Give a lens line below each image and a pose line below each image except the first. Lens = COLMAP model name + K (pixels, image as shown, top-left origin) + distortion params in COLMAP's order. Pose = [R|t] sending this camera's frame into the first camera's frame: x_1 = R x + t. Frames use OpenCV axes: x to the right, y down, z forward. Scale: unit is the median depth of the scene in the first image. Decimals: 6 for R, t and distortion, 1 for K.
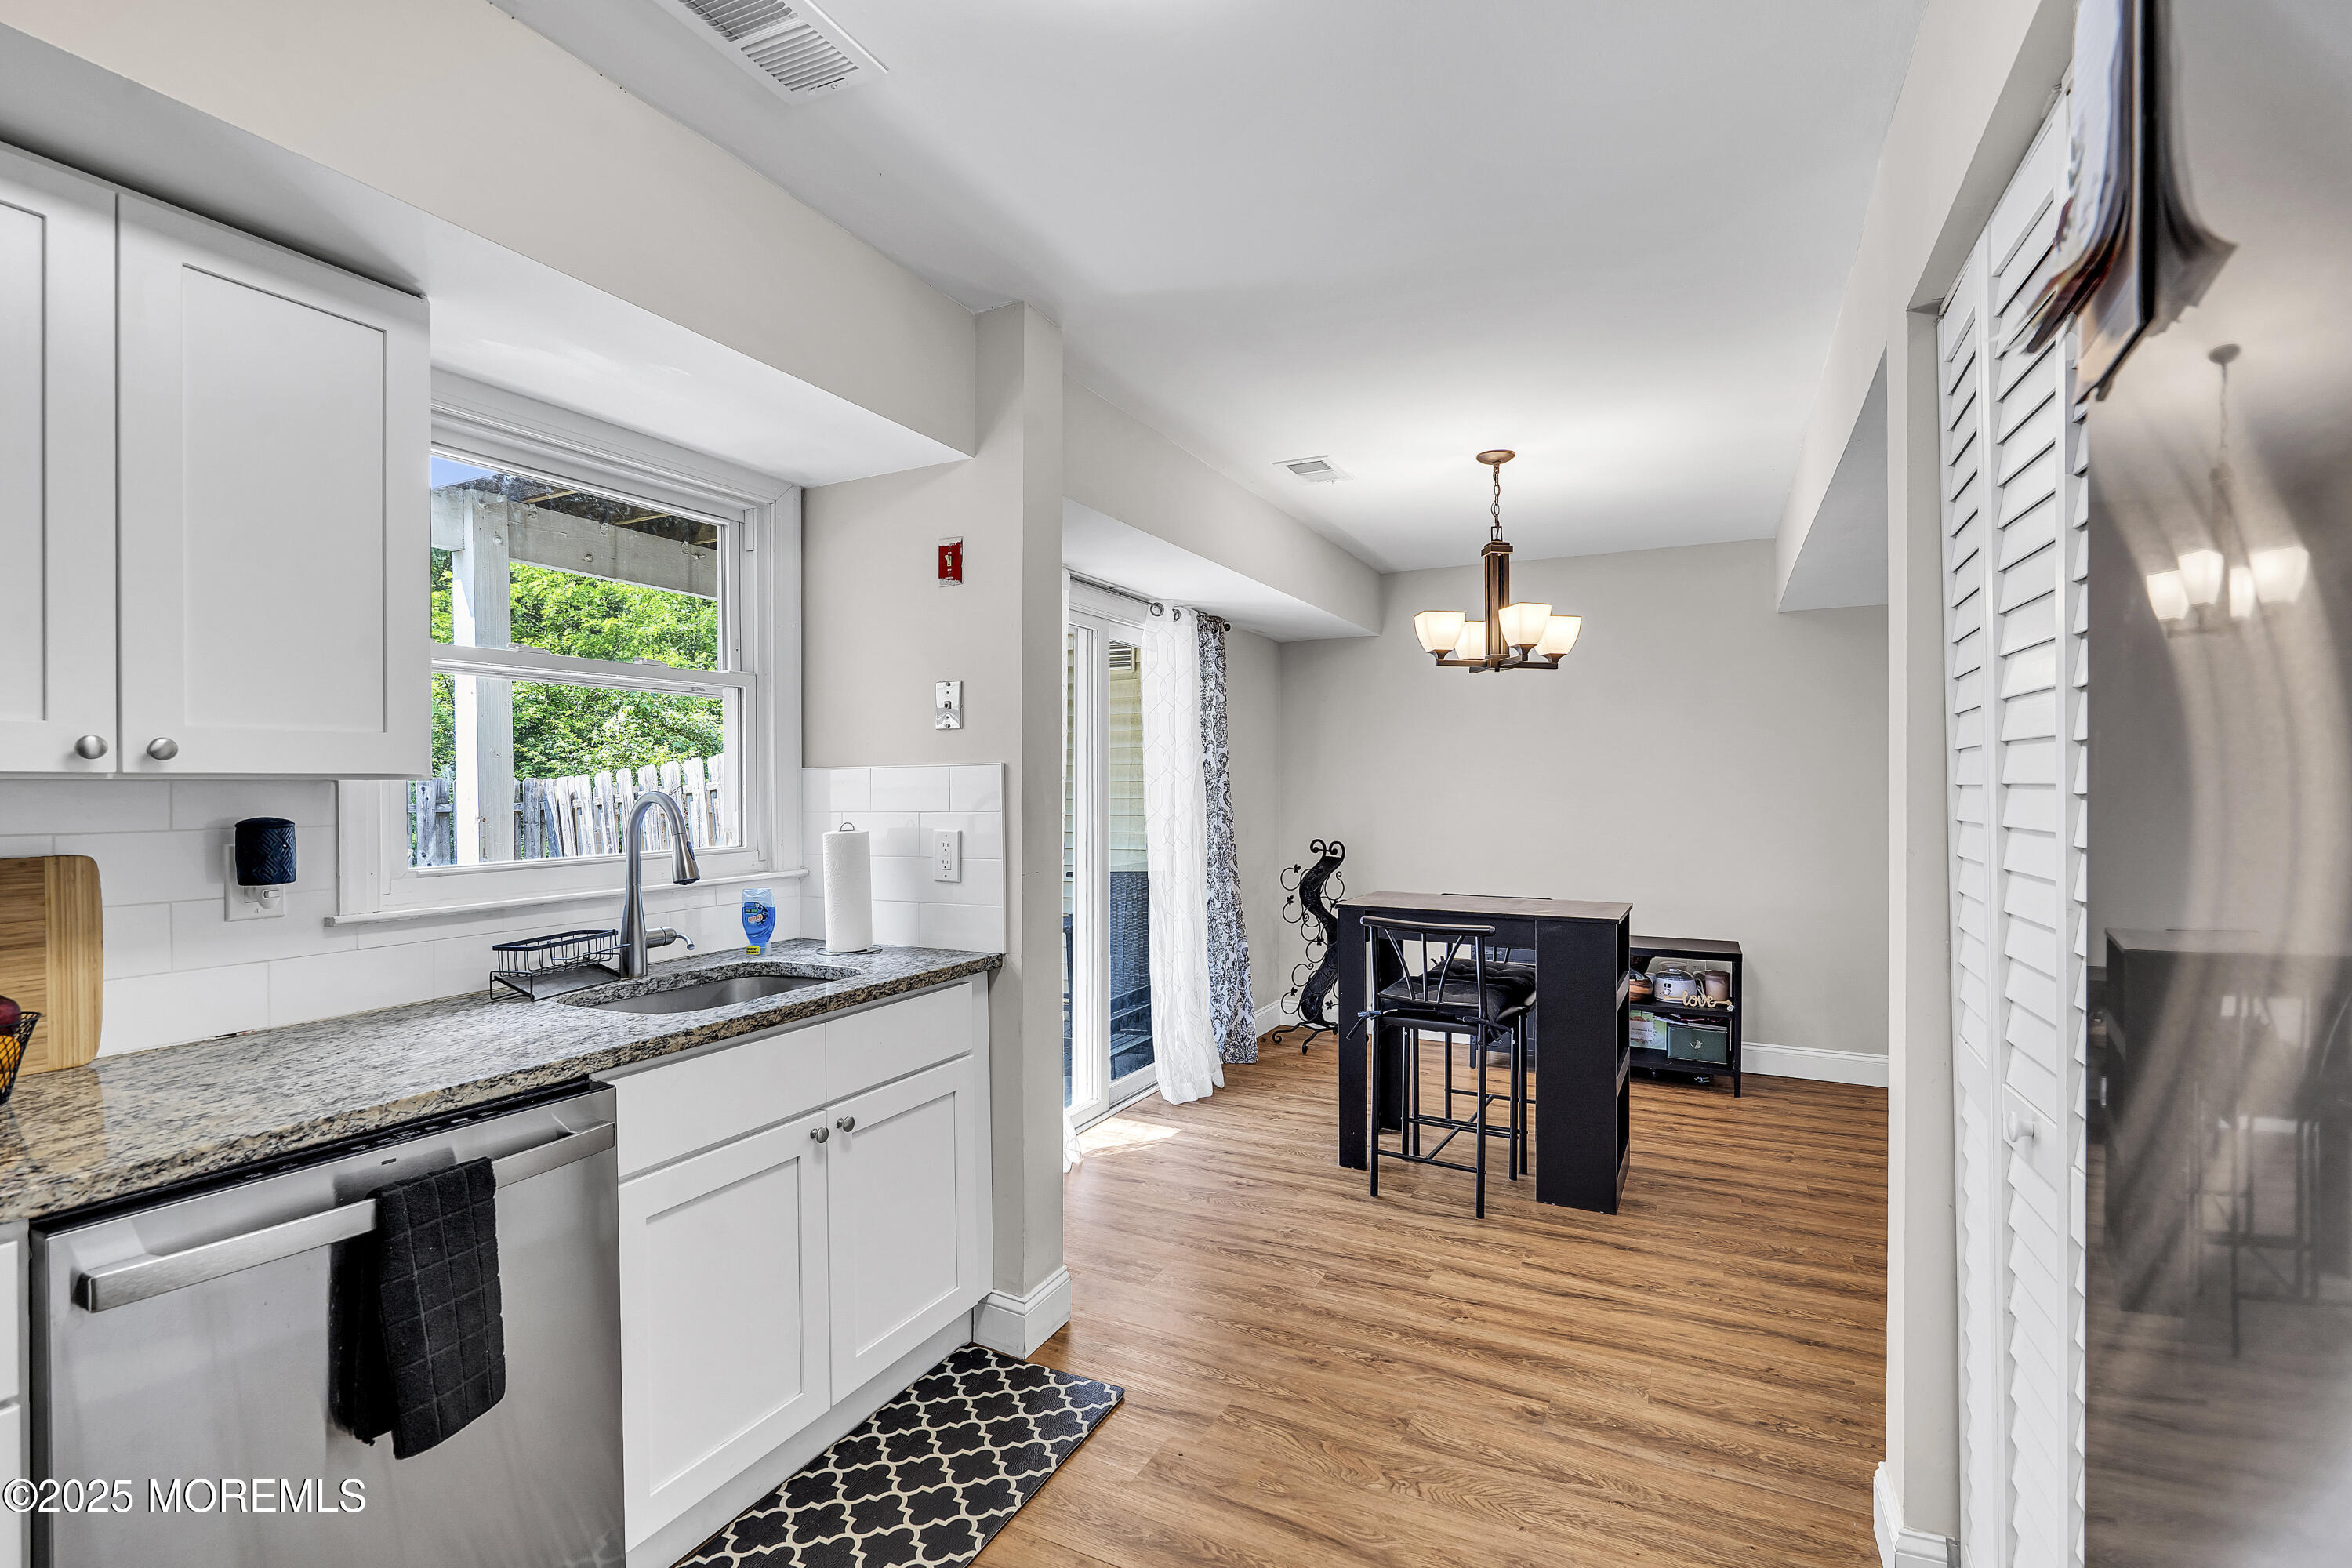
lens RADIAL K [[1089.0, 0, 1189.1], [0, 1089.0, 792.0], [0, 0, 1]] dist [0.026492, -0.002835]
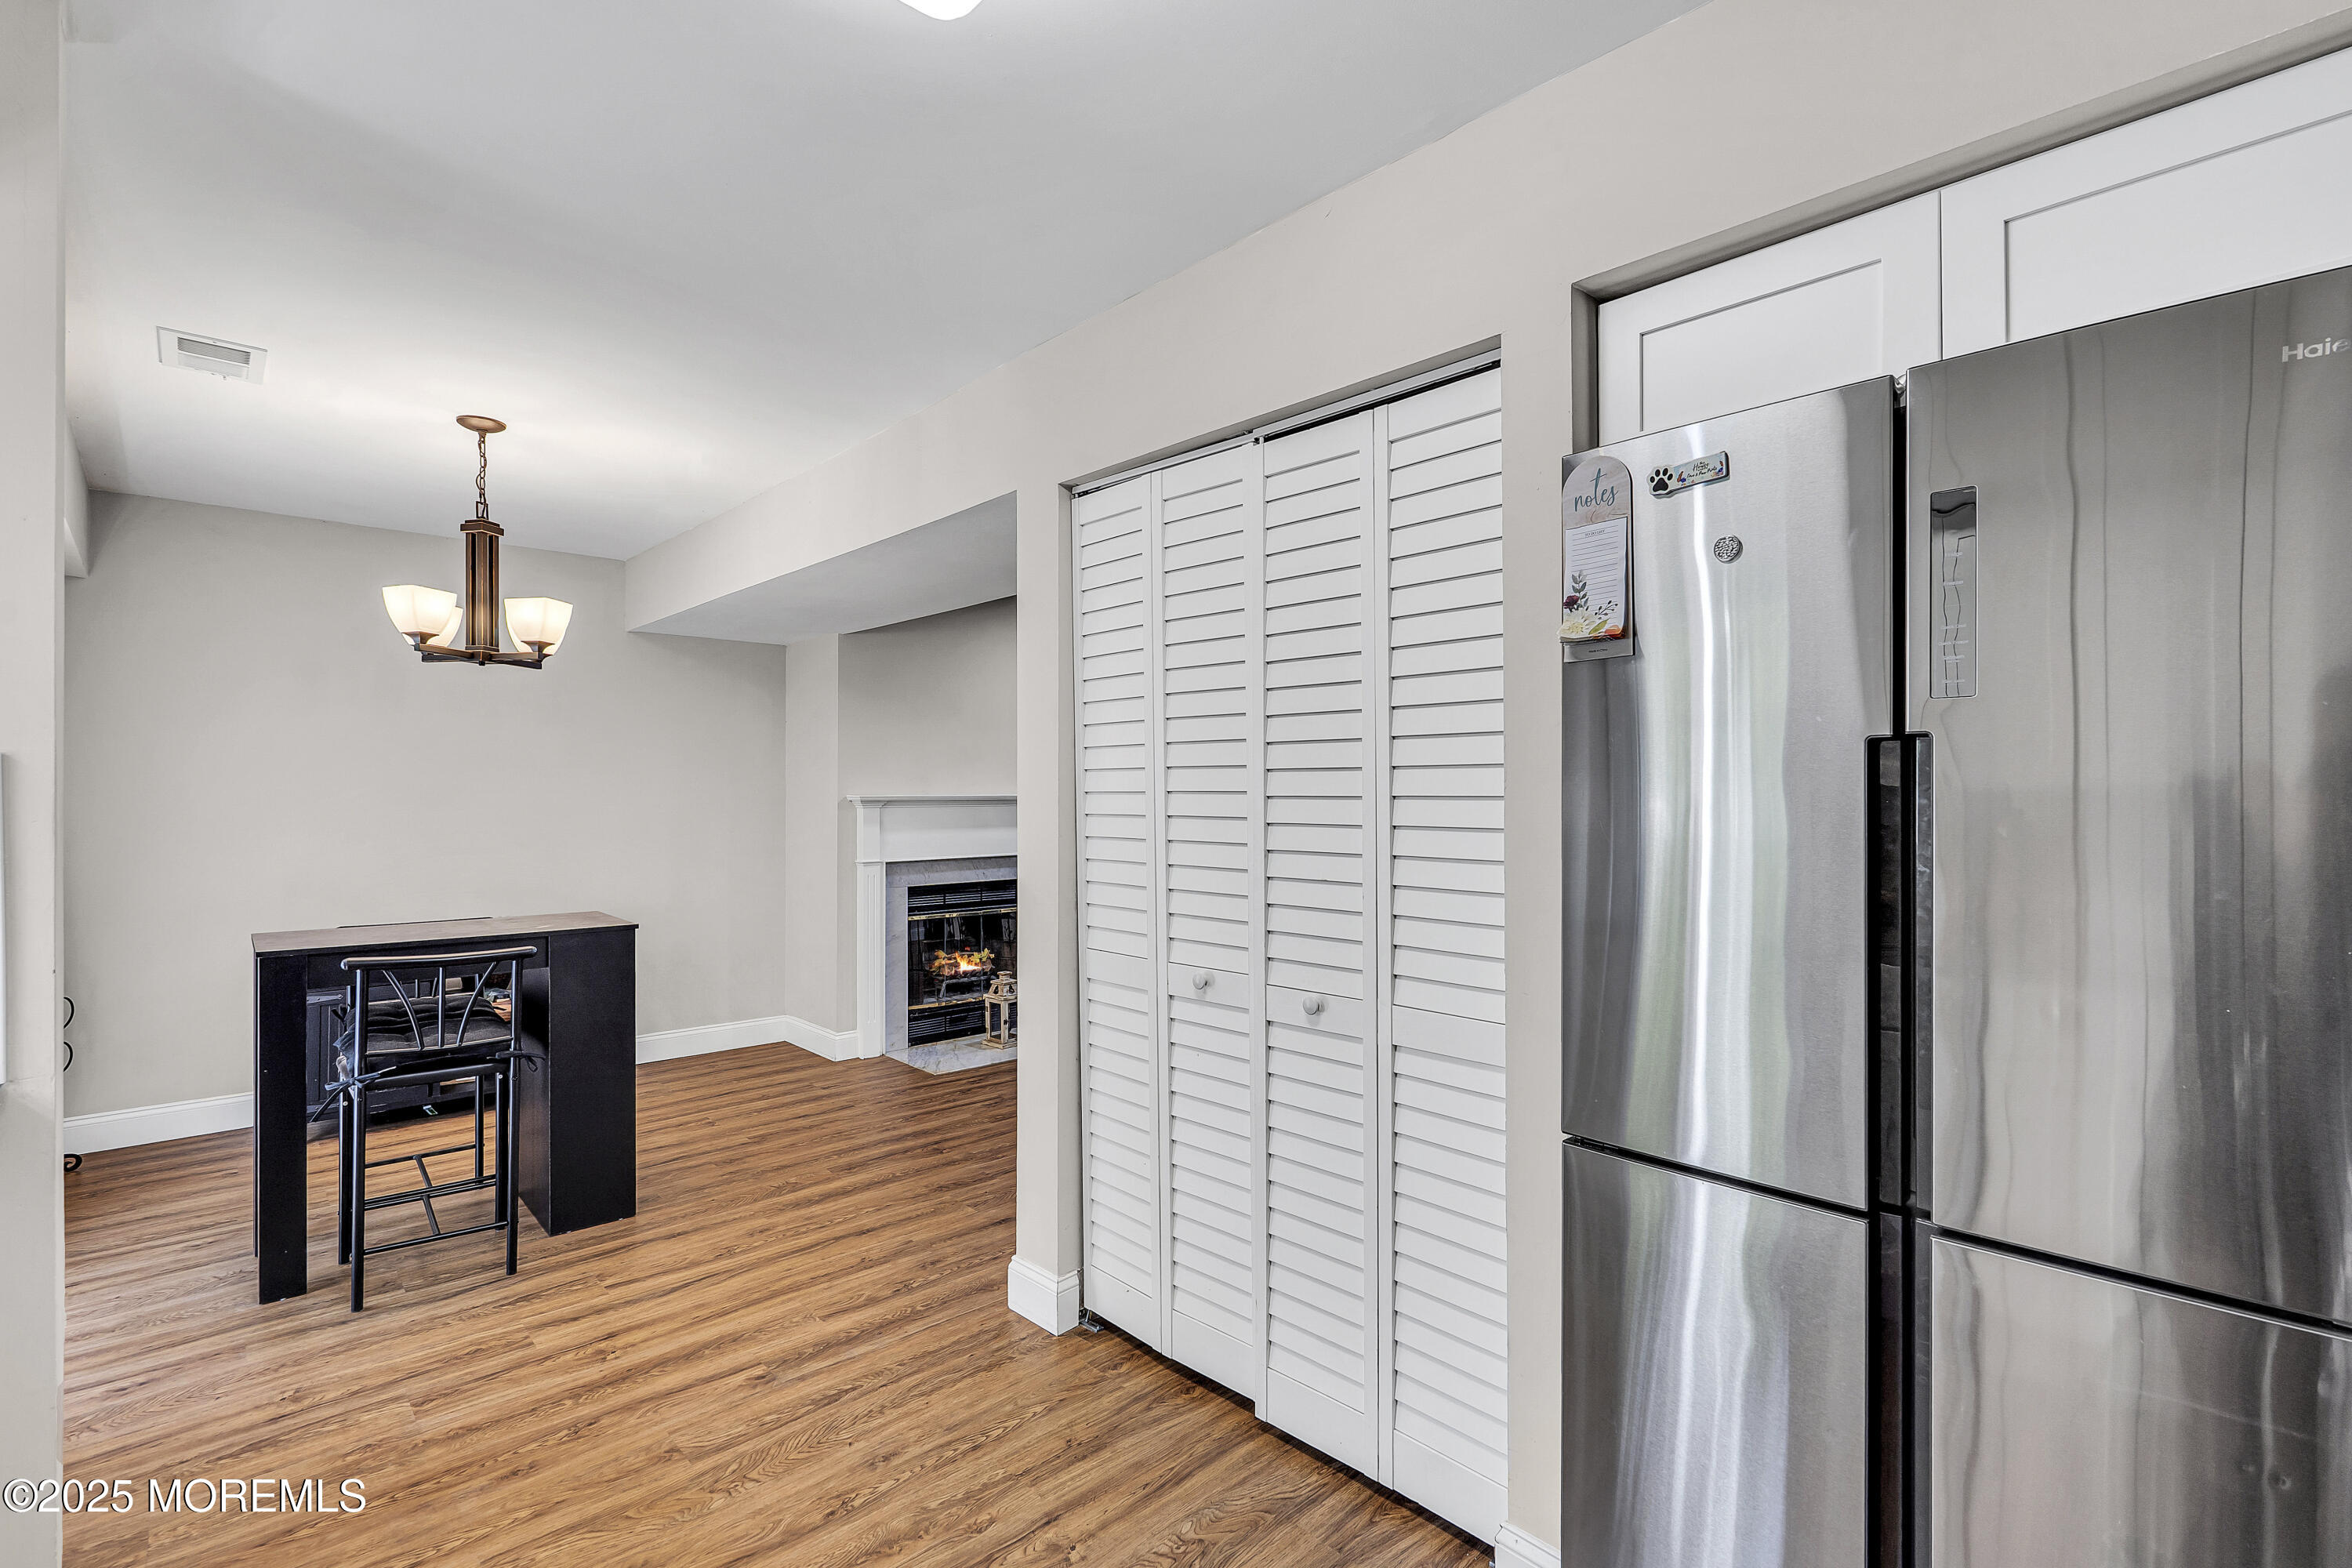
lens RADIAL K [[1089.0, 0, 1181.4], [0, 1089.0, 791.5], [0, 0, 1]] dist [0.026492, -0.002835]
pose [[0.357885, 0.005725, 0.933748, -0.452854], [0.002765, 0.999970, -0.007190, 0.000990], [-0.933762, 0.005155, 0.357858, 0.188962]]
